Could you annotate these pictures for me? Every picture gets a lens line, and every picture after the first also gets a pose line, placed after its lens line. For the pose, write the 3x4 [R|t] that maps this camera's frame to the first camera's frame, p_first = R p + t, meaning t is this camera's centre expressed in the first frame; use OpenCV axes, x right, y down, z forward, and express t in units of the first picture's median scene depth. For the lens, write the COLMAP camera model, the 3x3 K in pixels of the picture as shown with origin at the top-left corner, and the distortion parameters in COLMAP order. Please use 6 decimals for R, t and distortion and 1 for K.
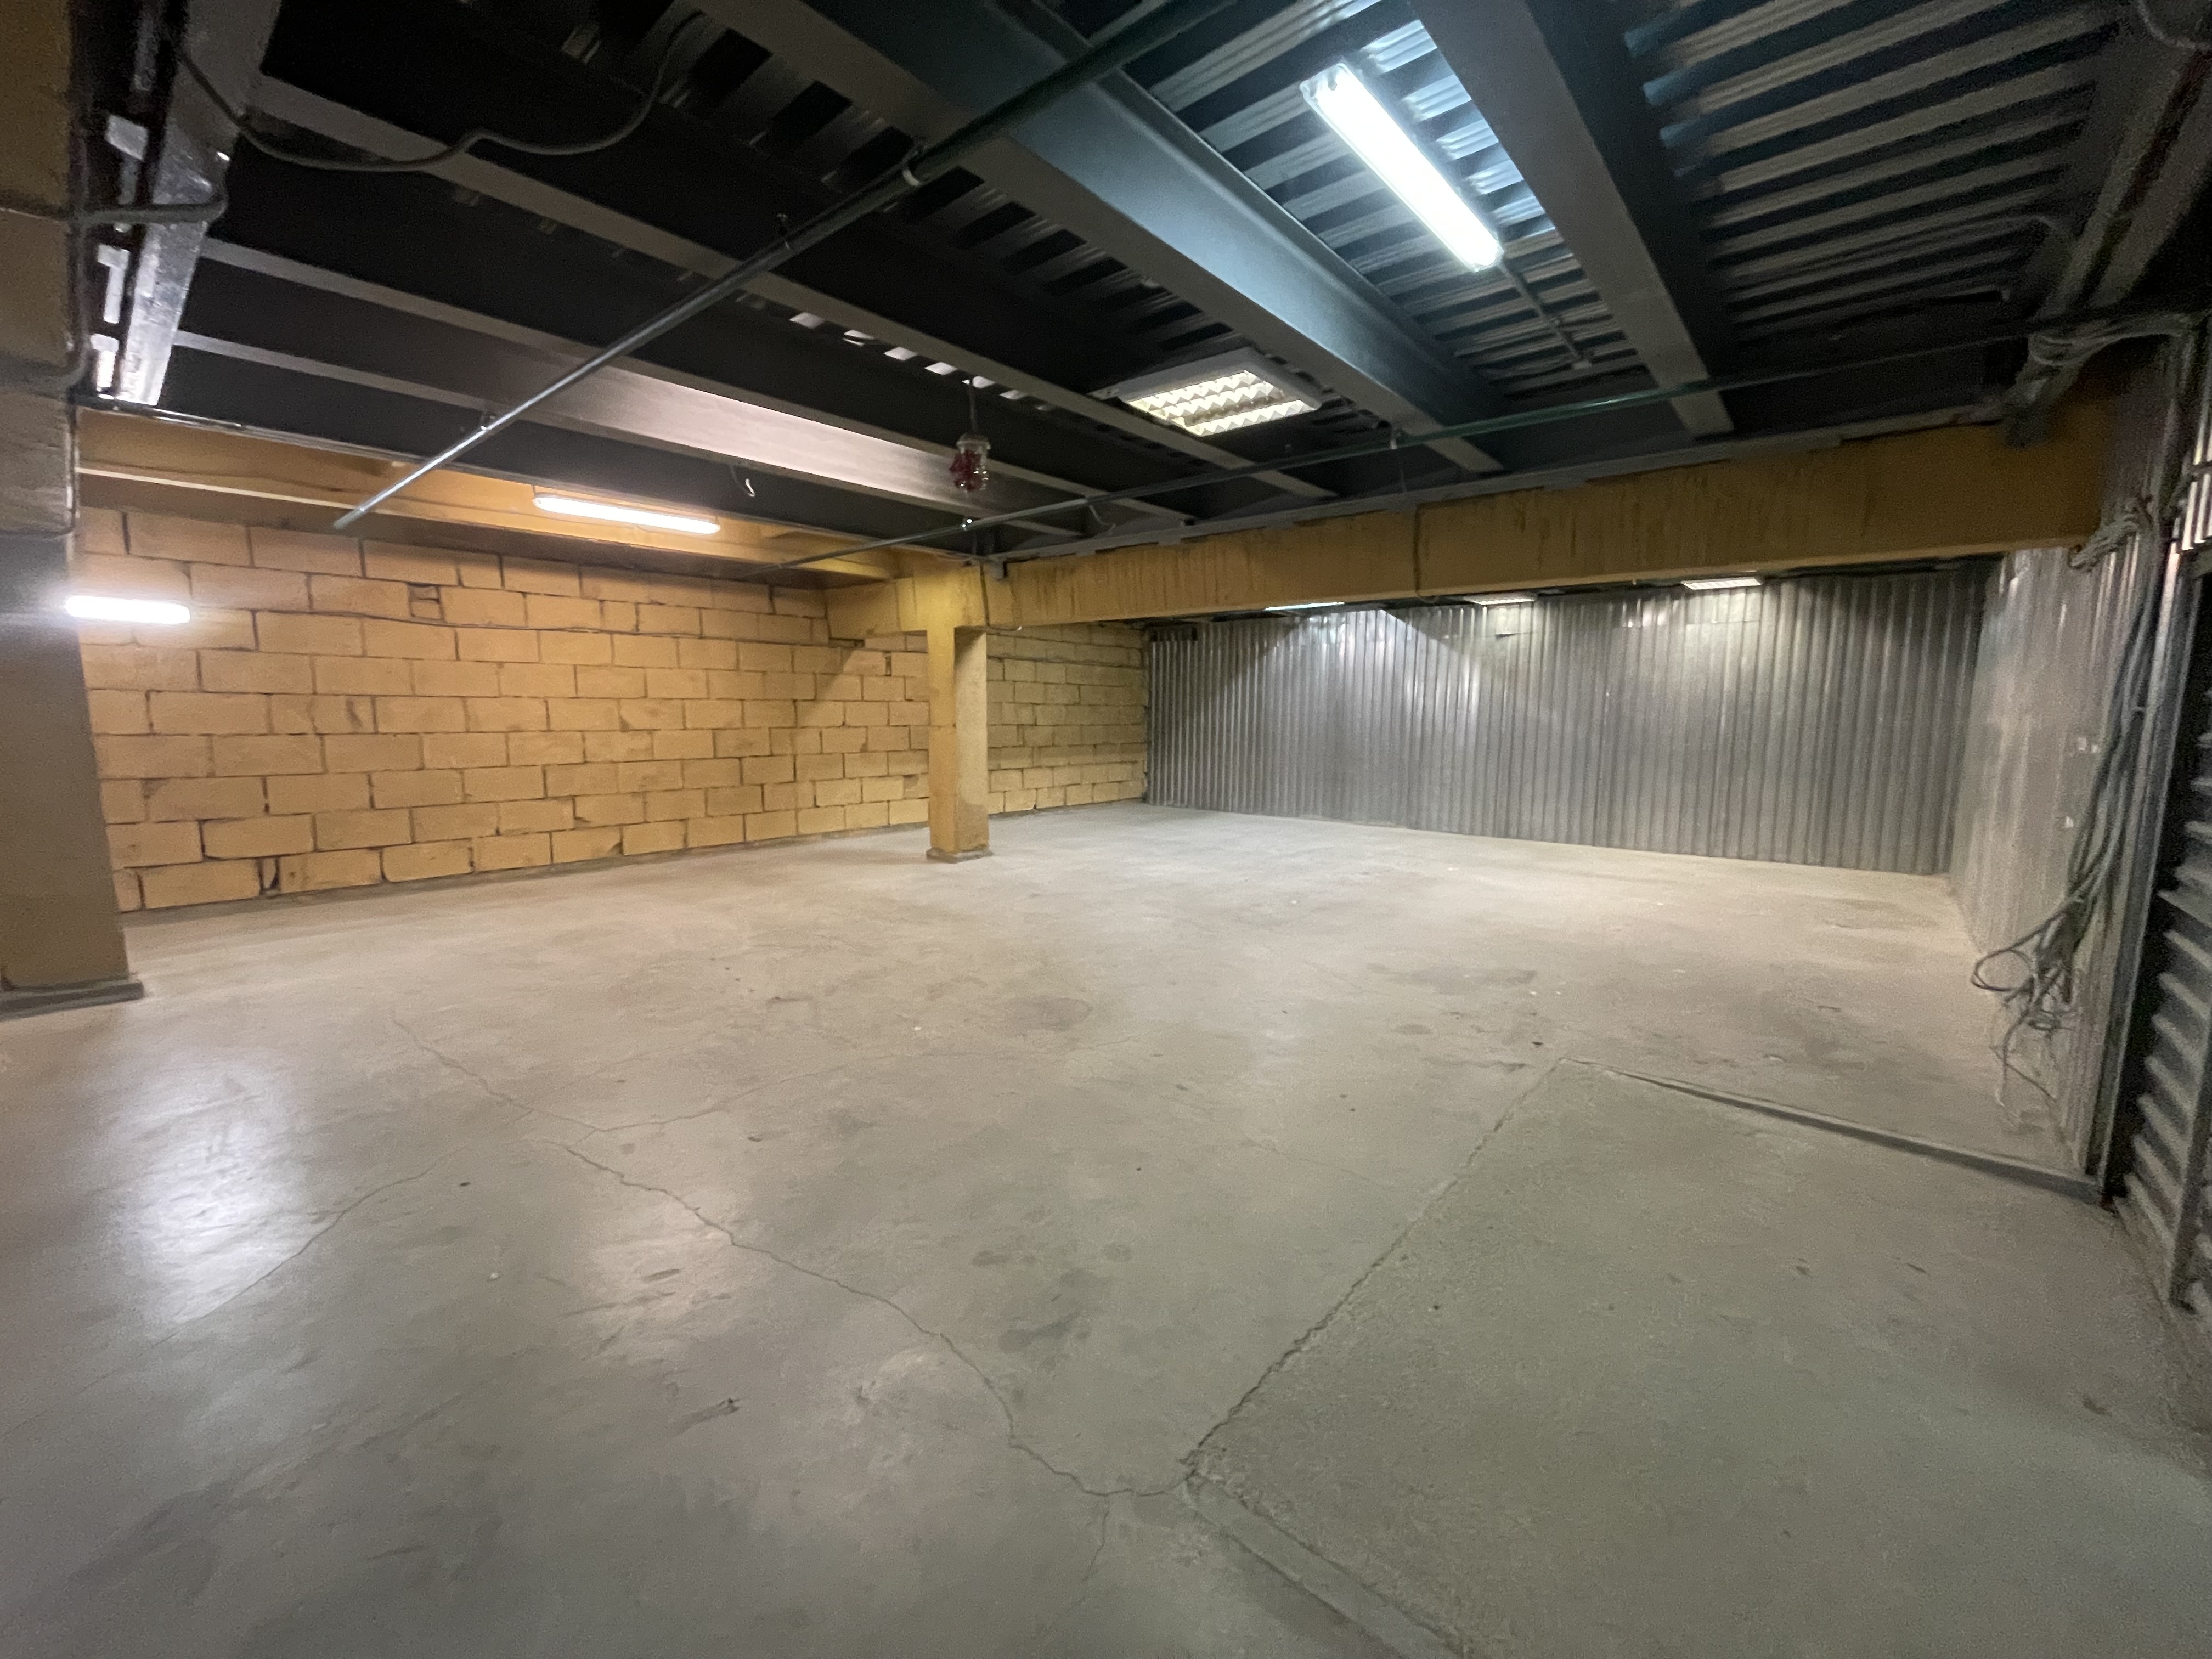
lens RADIAL K [[889.6, 0, 1111.3], [0, 889.6, 817.0], [0, 0, 1]] dist [-0.002025, -0.000158]
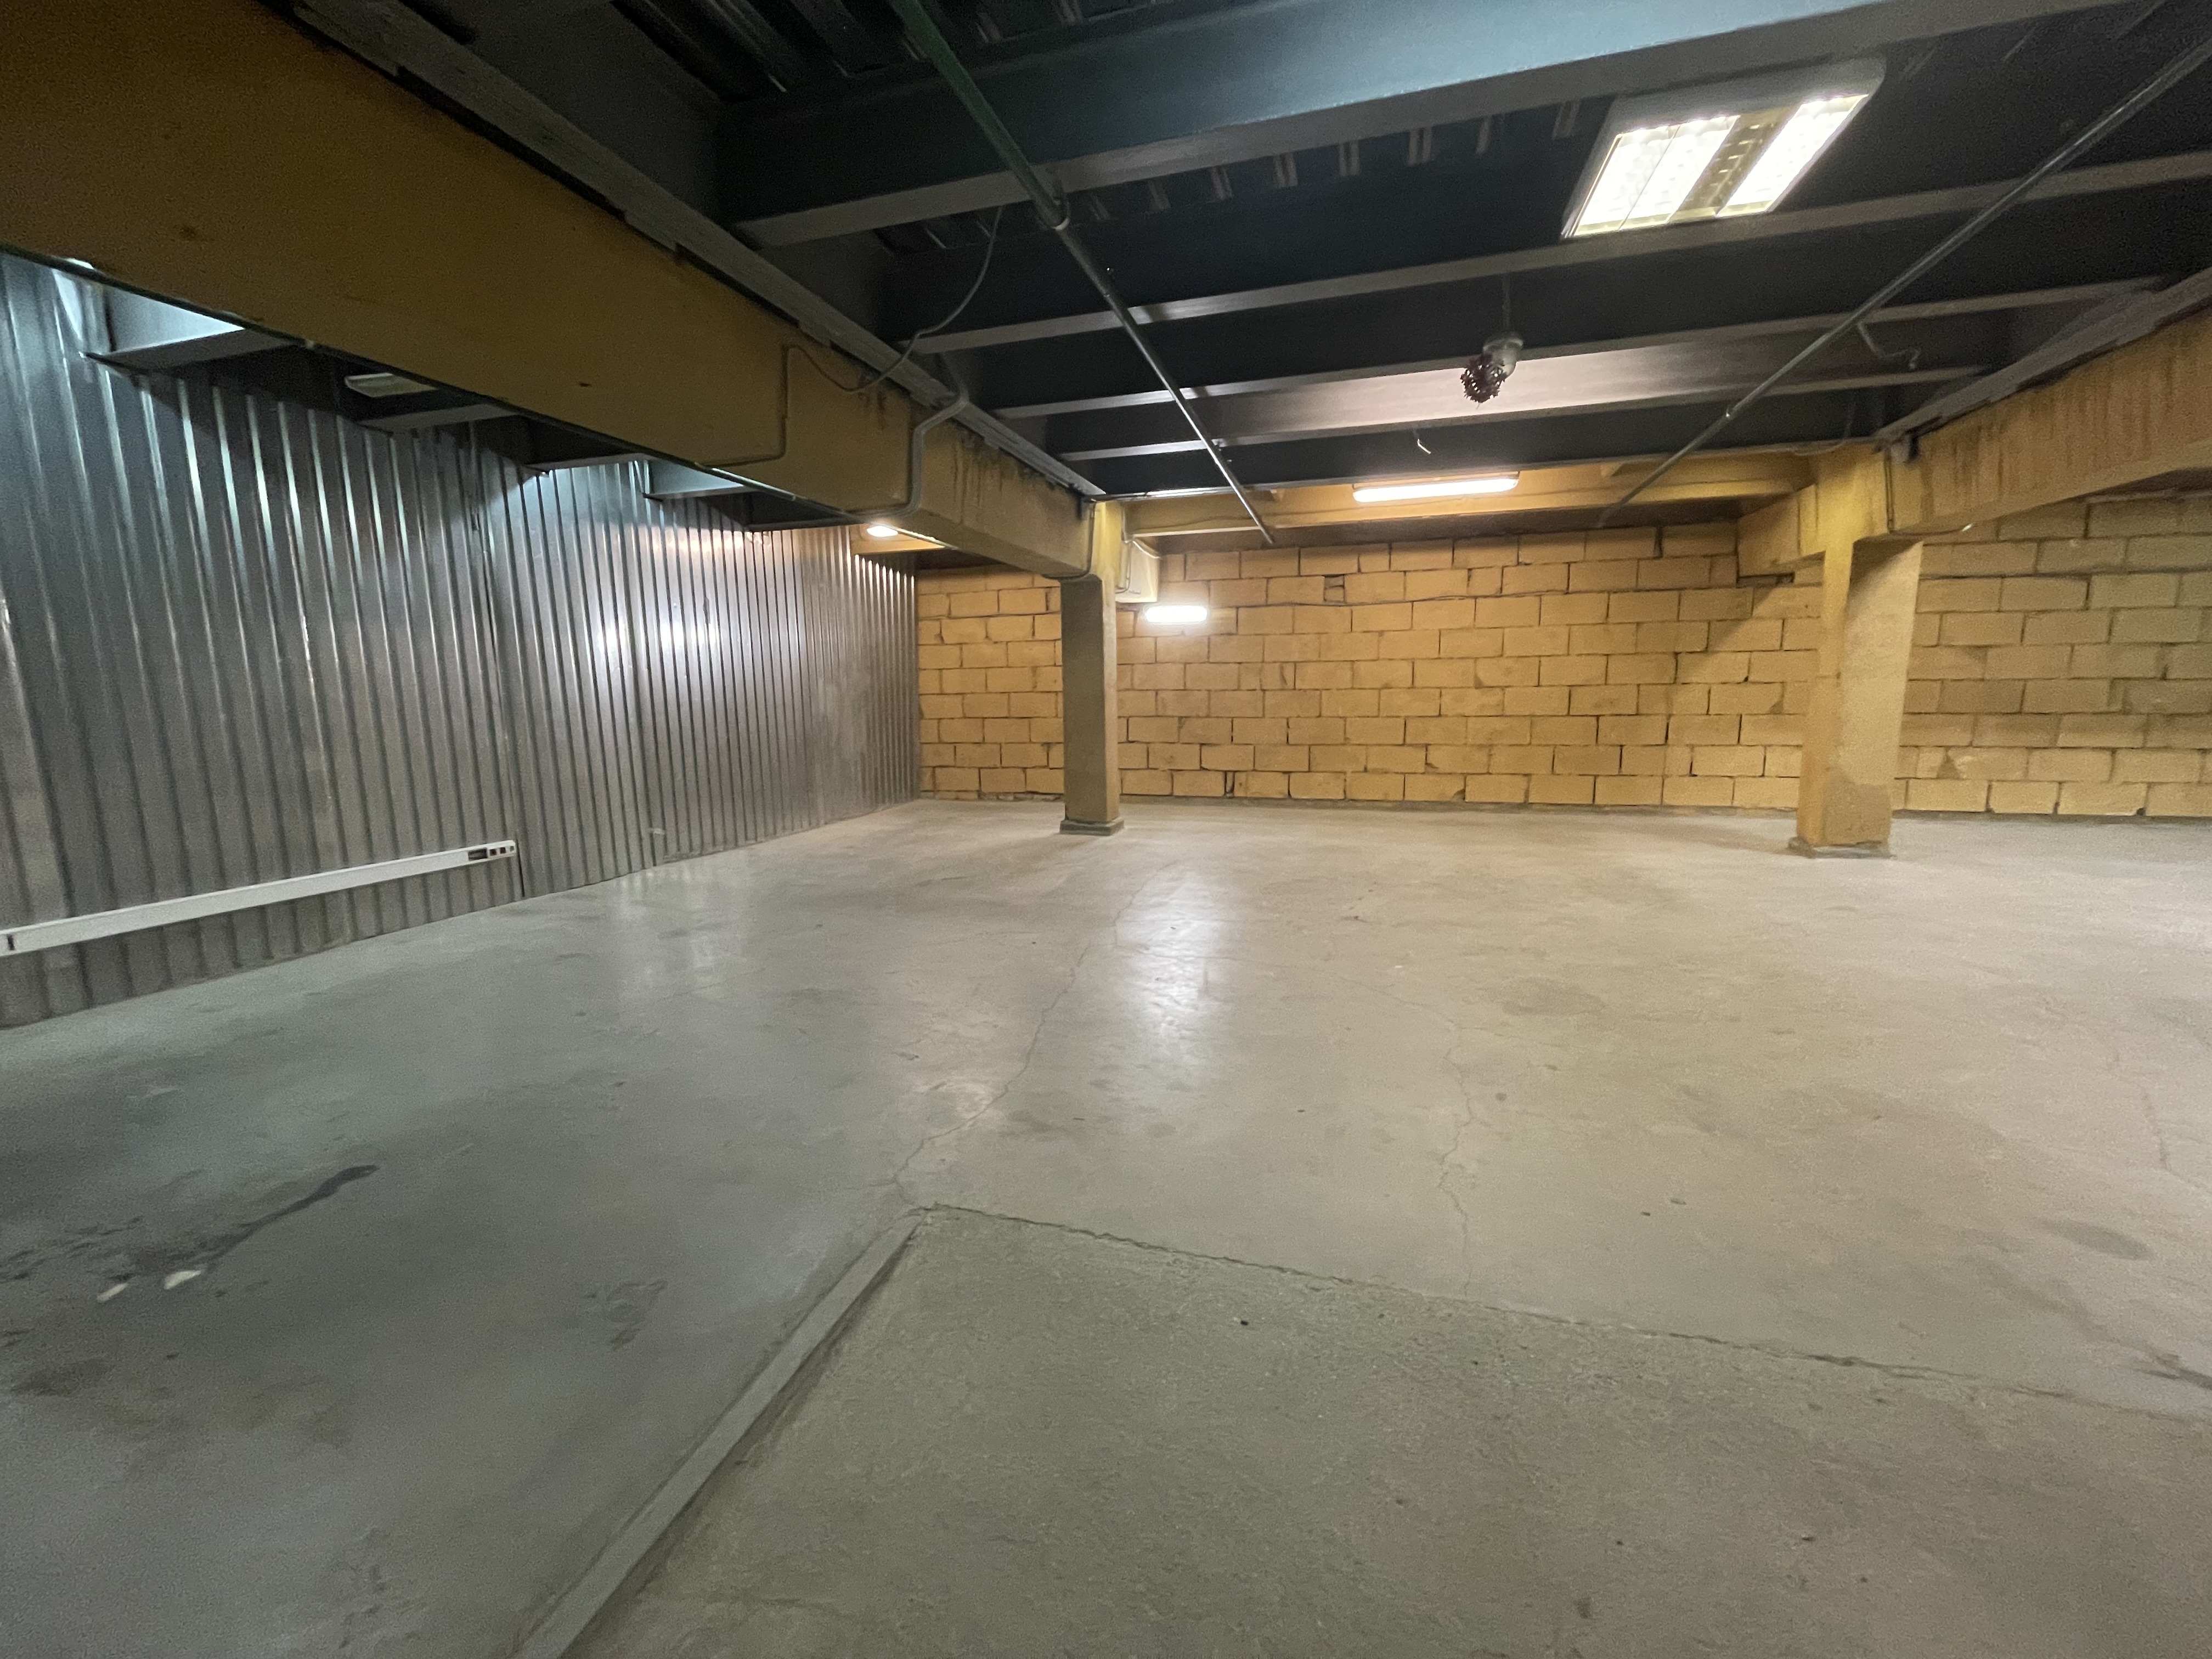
lens RADIAL K [[889.6, 0, 1109.9], [0, 889.6, 829.6], [0, 0, 1]] dist [-0.002025, -0.000158]
pose [[0.408207, 0.131407, -0.903382, 0.284631], [-0.092299, 0.990455, 0.102366, 0.005687], [0.908211, 0.041595, 0.416440, 0.146629]]
